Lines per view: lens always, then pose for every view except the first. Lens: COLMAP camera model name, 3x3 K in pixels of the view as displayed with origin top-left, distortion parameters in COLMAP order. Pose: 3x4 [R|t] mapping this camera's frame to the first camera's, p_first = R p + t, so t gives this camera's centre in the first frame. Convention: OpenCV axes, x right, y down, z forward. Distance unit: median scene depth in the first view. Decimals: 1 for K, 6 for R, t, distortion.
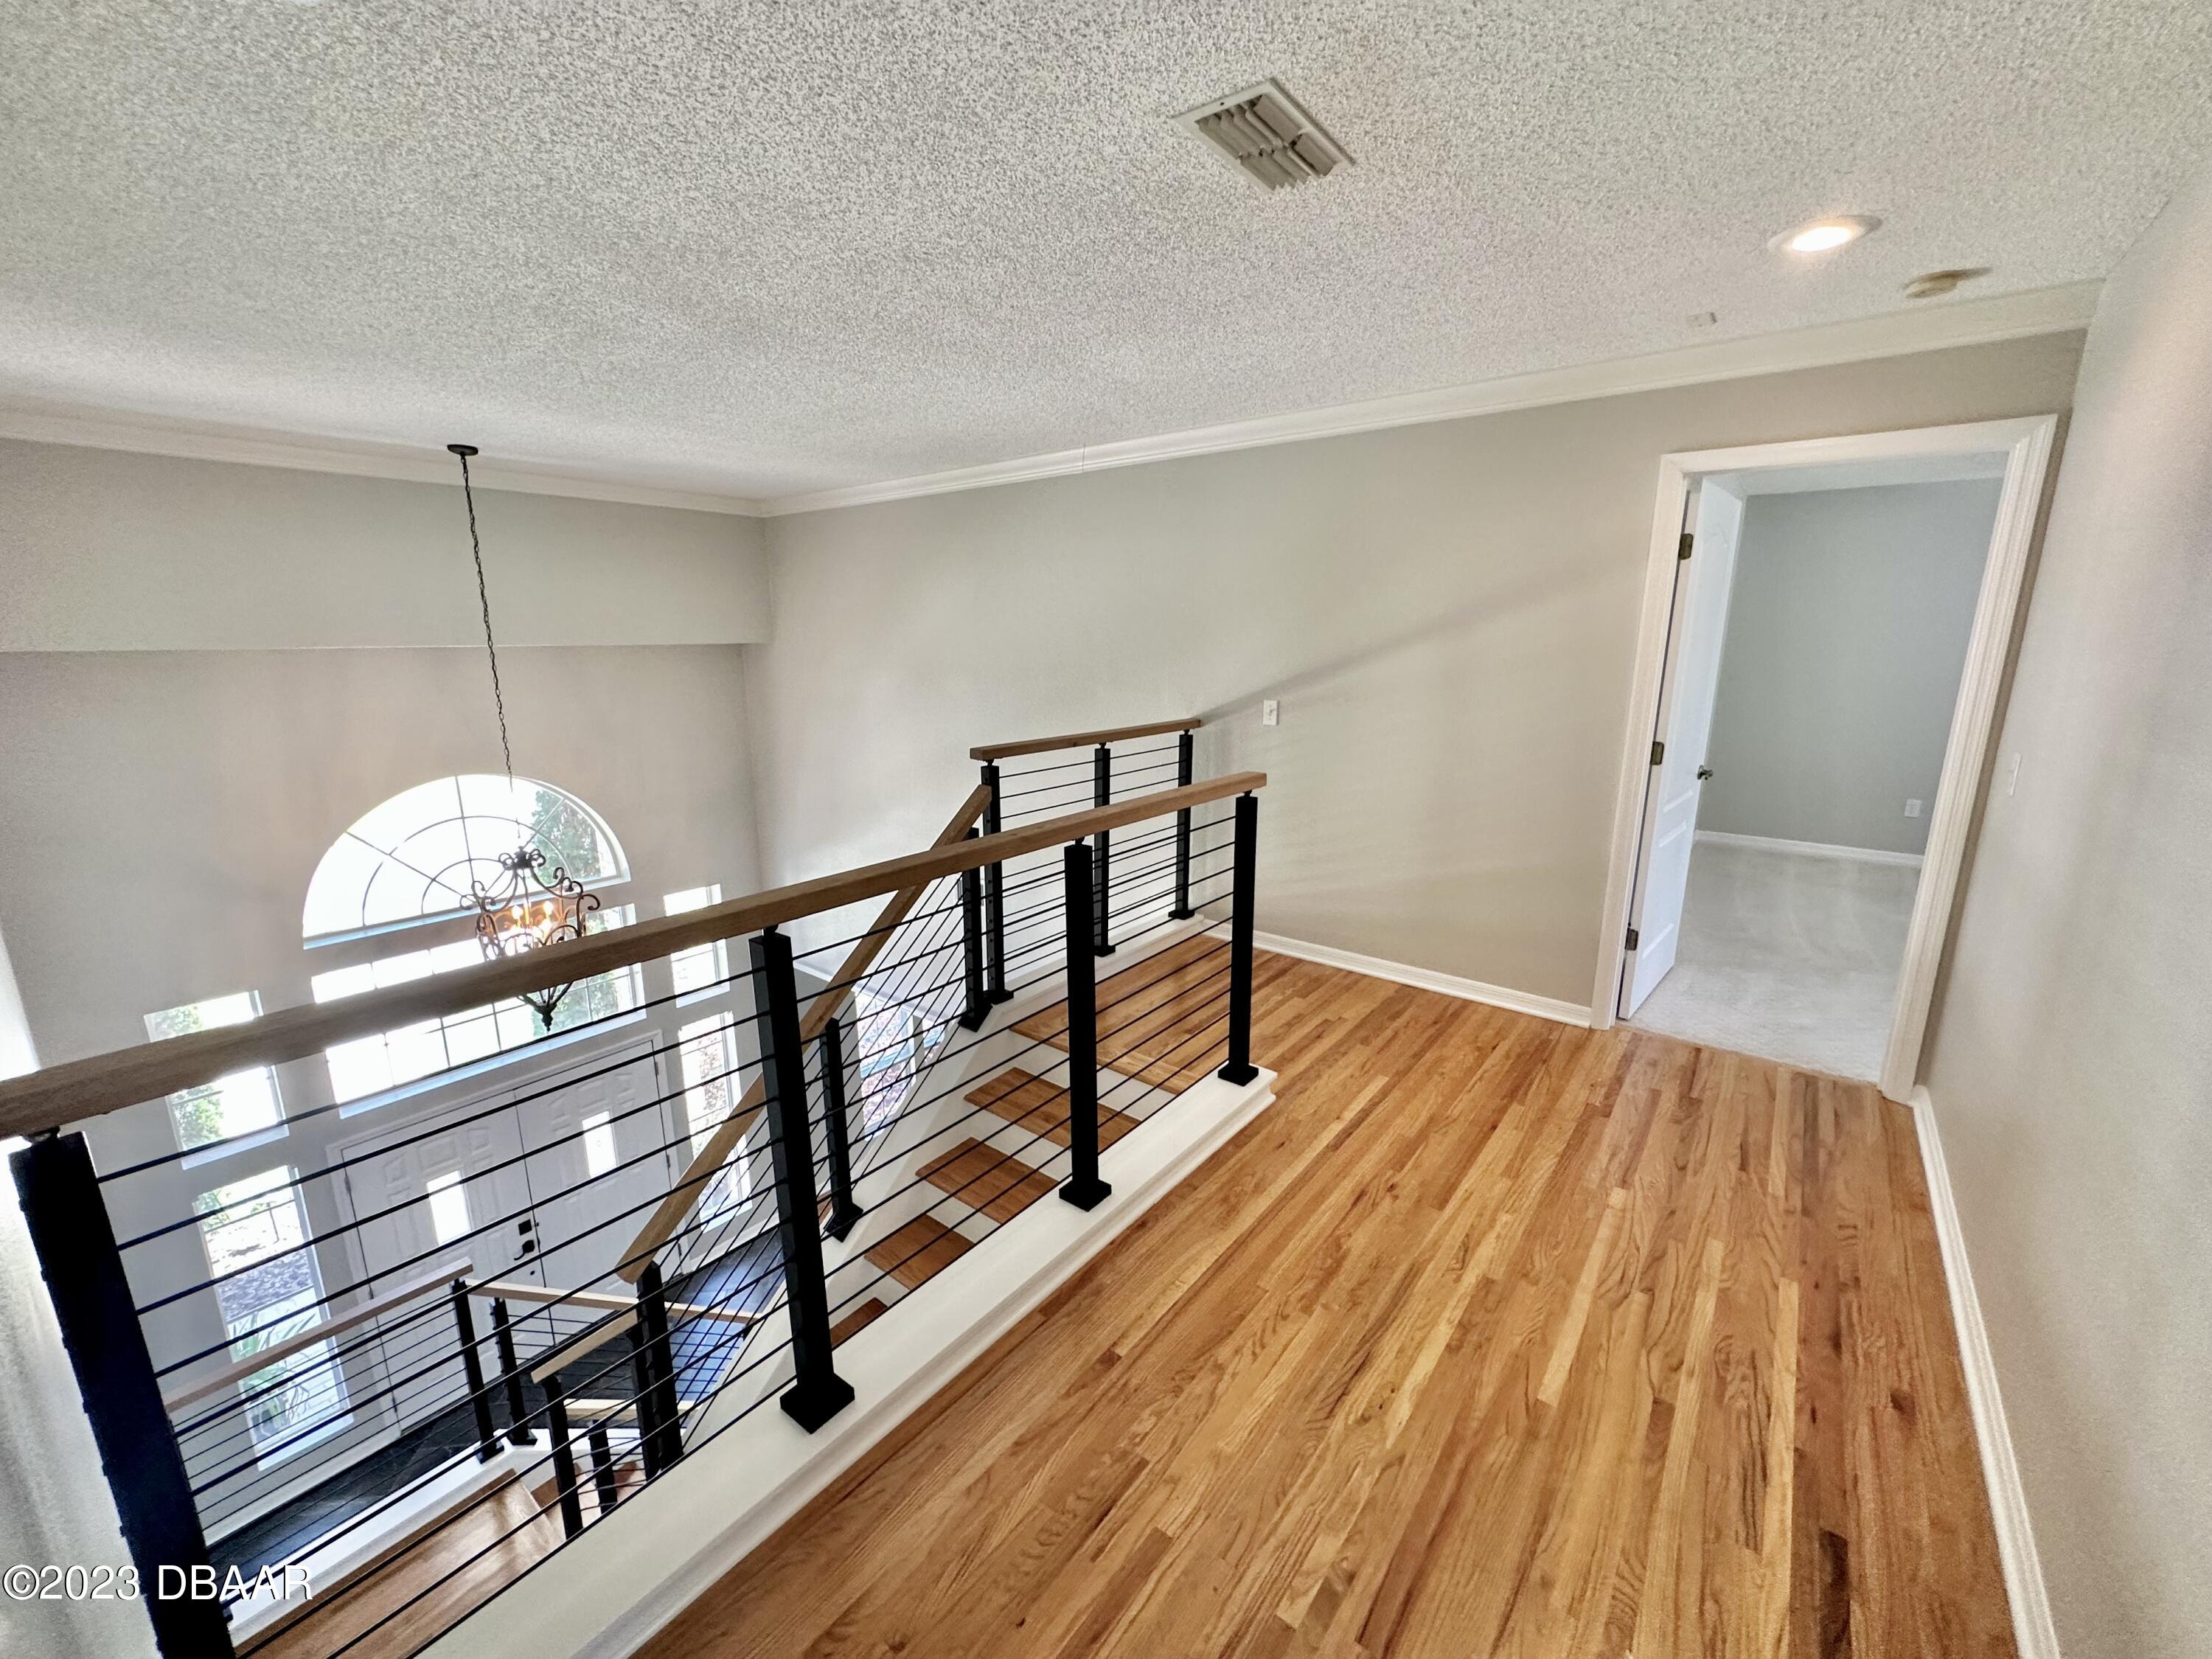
lens RADIAL K [[886.0, 0, 1114.4], [0, 886.0, 822.2], [0, 0, 1]] dist [-0.002018, 0.000398]
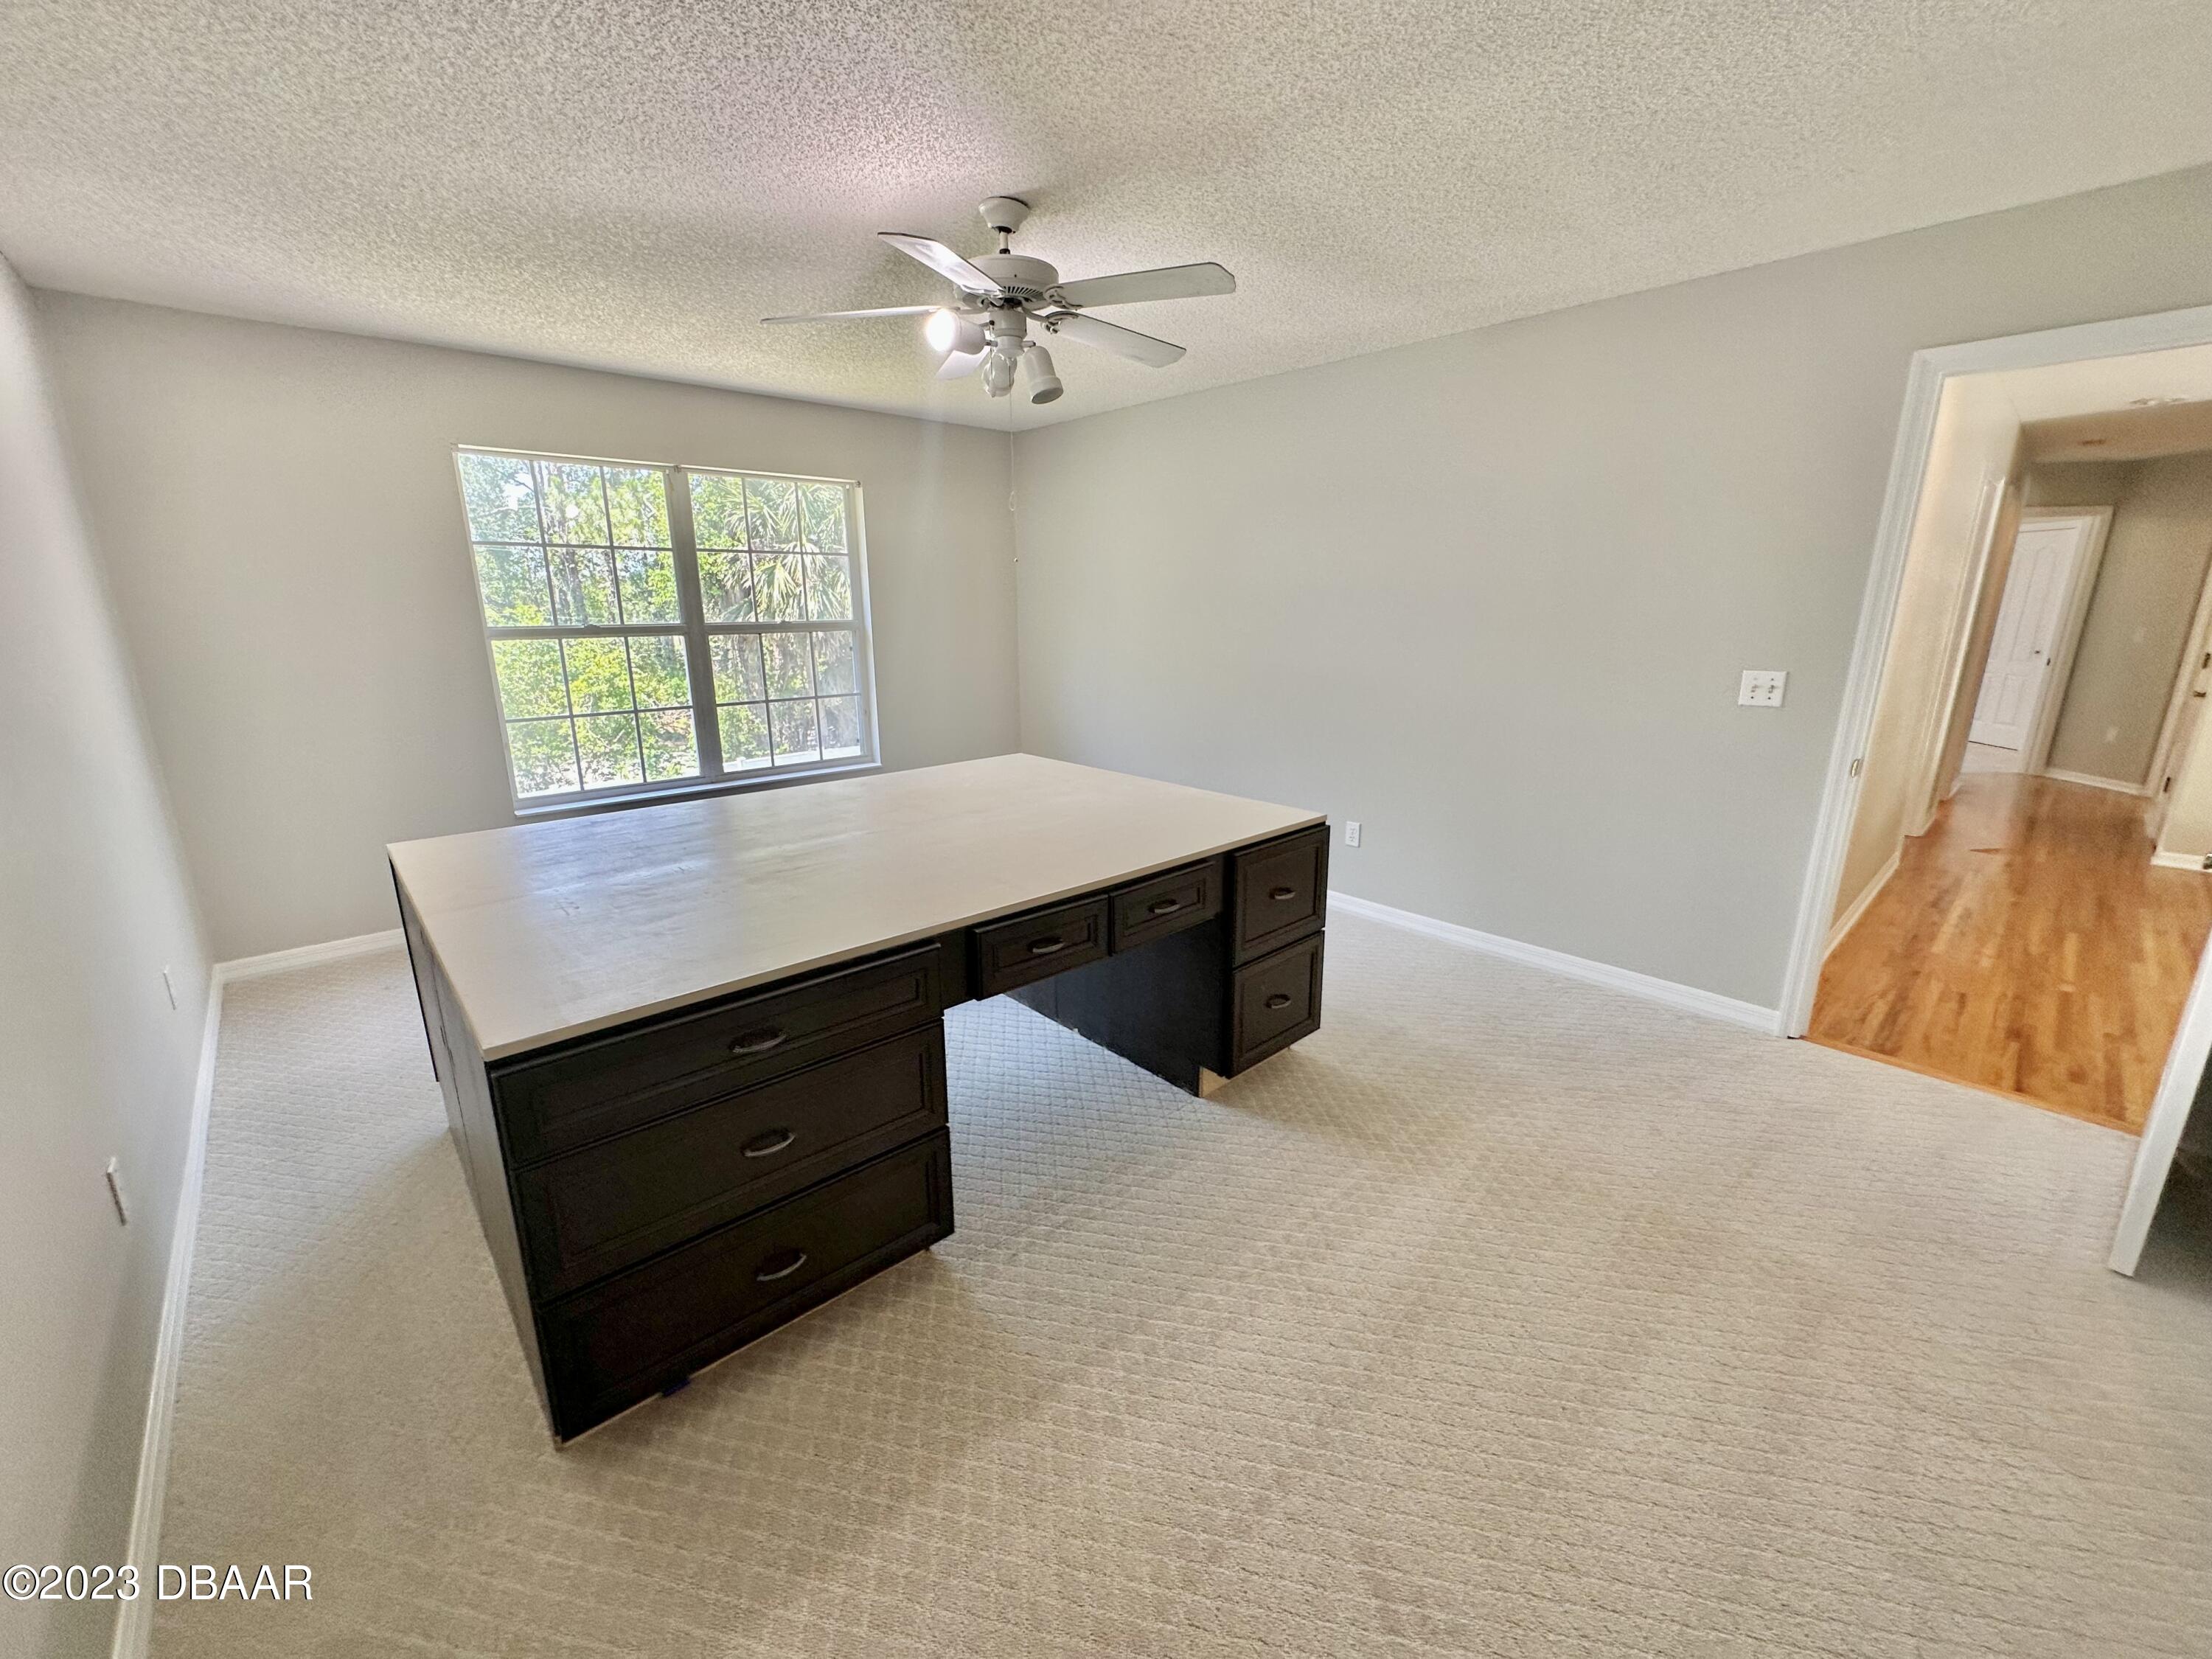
lens RADIAL K [[886.0, 0, 1098.5], [0, 886.0, 833.1], [0, 0, 1]] dist [-0.002018, 0.000398]
pose [[-0.985263, -0.036172, 0.167180, 1.944692], [0.042837, 0.894058, 0.445898, -0.505208], [-0.165598, 0.446488, -0.879332, 2.491942]]
